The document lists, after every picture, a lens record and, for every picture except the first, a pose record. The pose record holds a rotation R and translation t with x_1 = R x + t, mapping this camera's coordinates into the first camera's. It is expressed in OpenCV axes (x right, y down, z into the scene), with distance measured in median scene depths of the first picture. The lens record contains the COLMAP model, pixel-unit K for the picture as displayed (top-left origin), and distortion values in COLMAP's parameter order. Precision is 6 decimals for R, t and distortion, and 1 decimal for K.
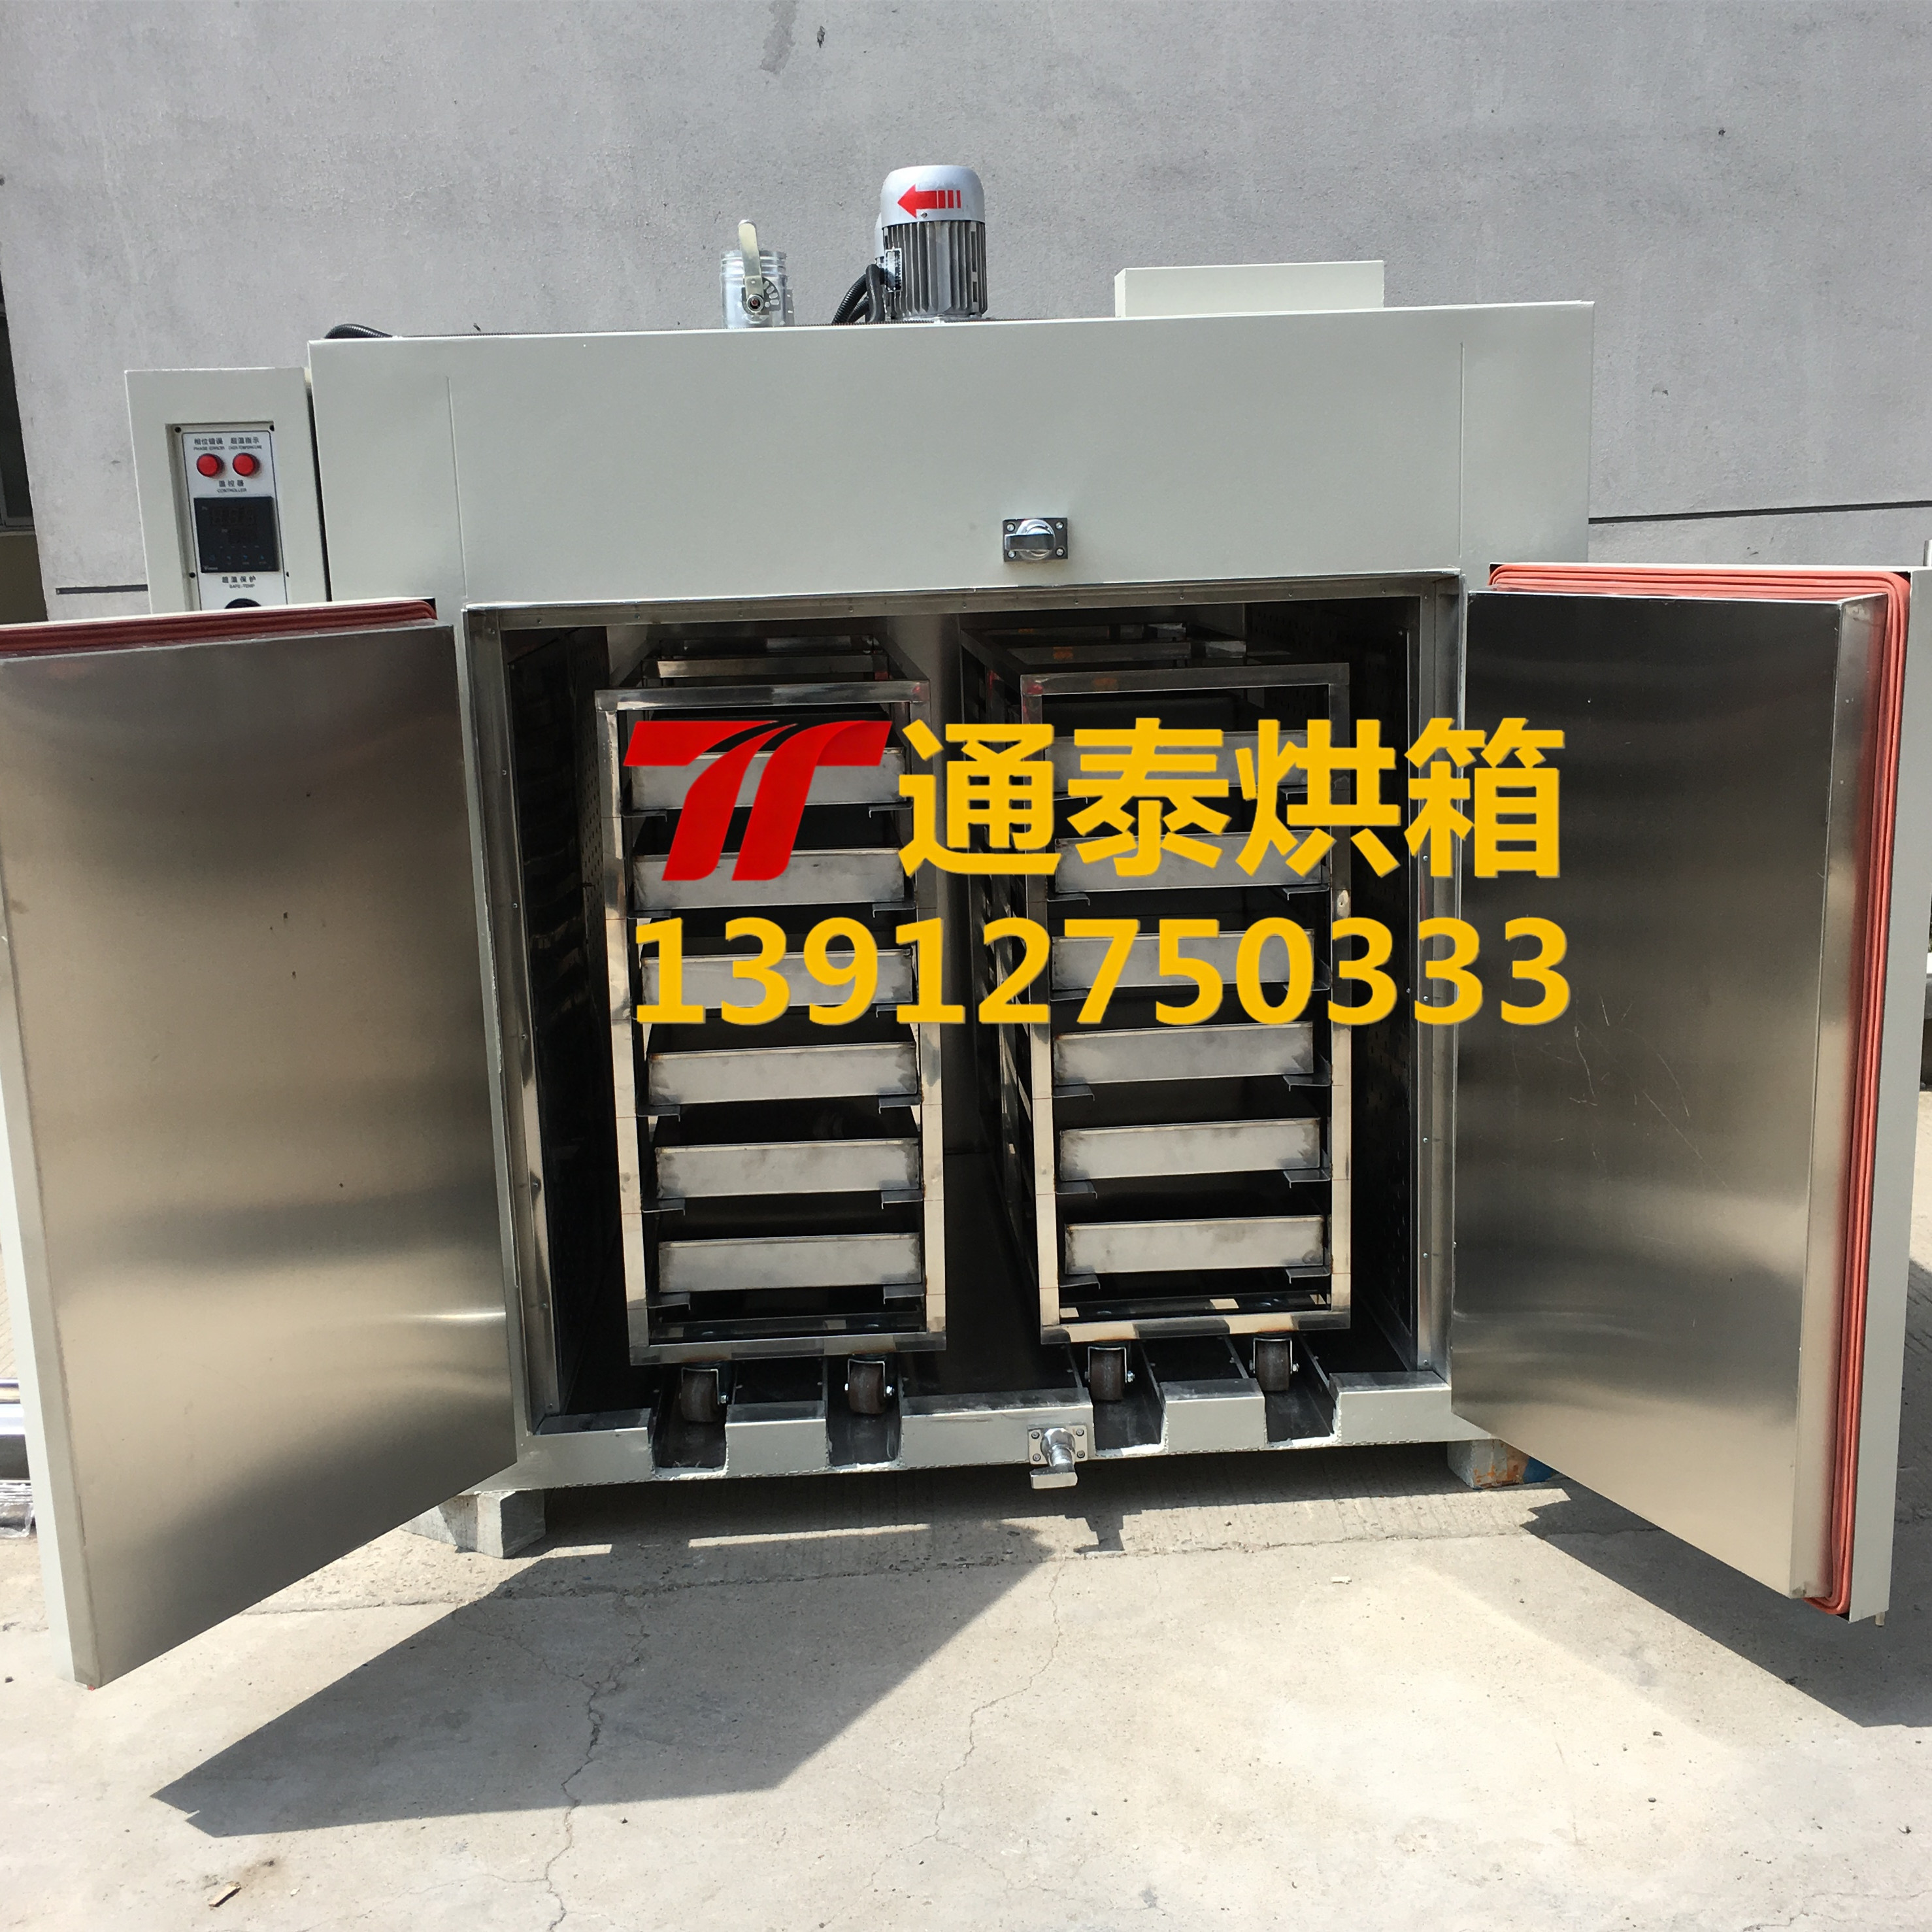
lens RADIAL K [[2281.9, 0, 1000.7], [0, 2281.9, 986.8], [0, 0, 1]] dist [0.072857, -0.112216]
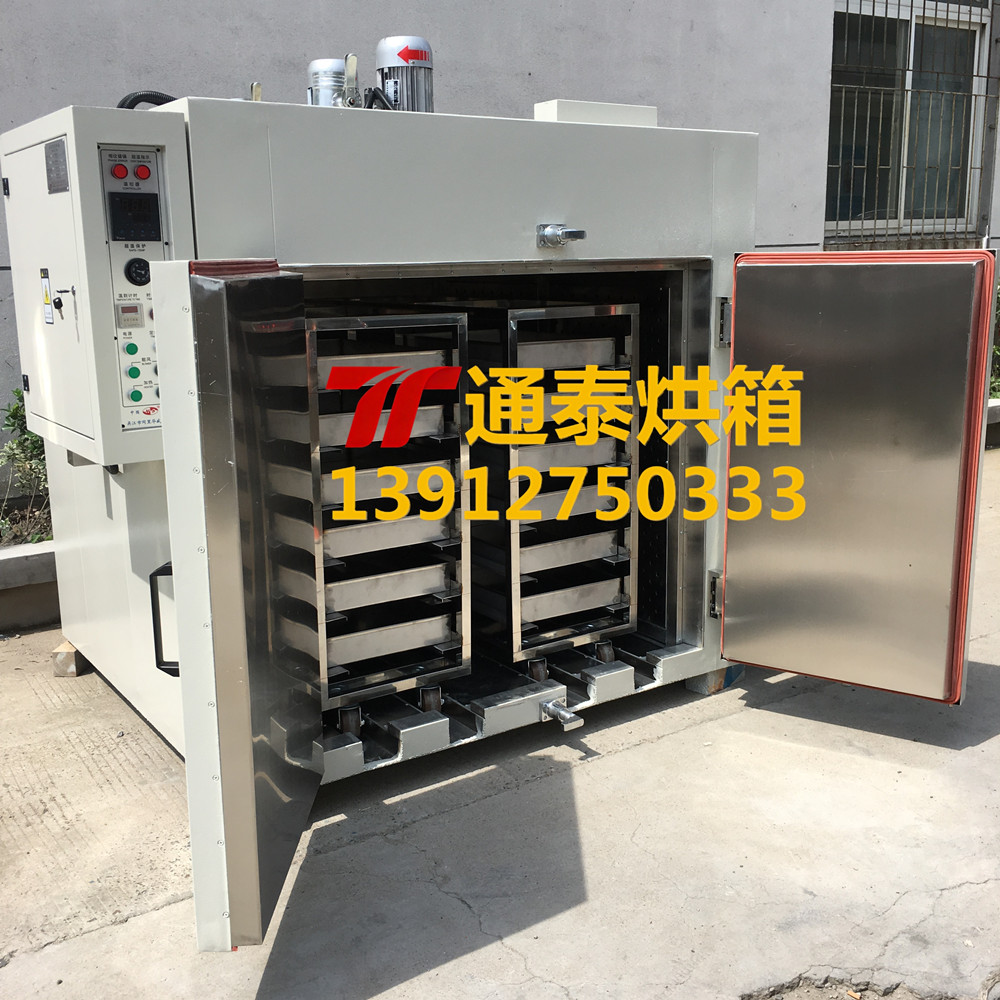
lens RADIAL K [[1149.4, 0, 512.3], [0, 1149.4, 497.5], [0, 0, 1]] dist [0.056476, -0.068269]
pose [[0.852895, -0.087454, 0.514706, -0.488180], [0.094404, 0.995453, 0.012705, 0.007370], [-0.513477, 0.037755, 0.857272, 0.180946]]
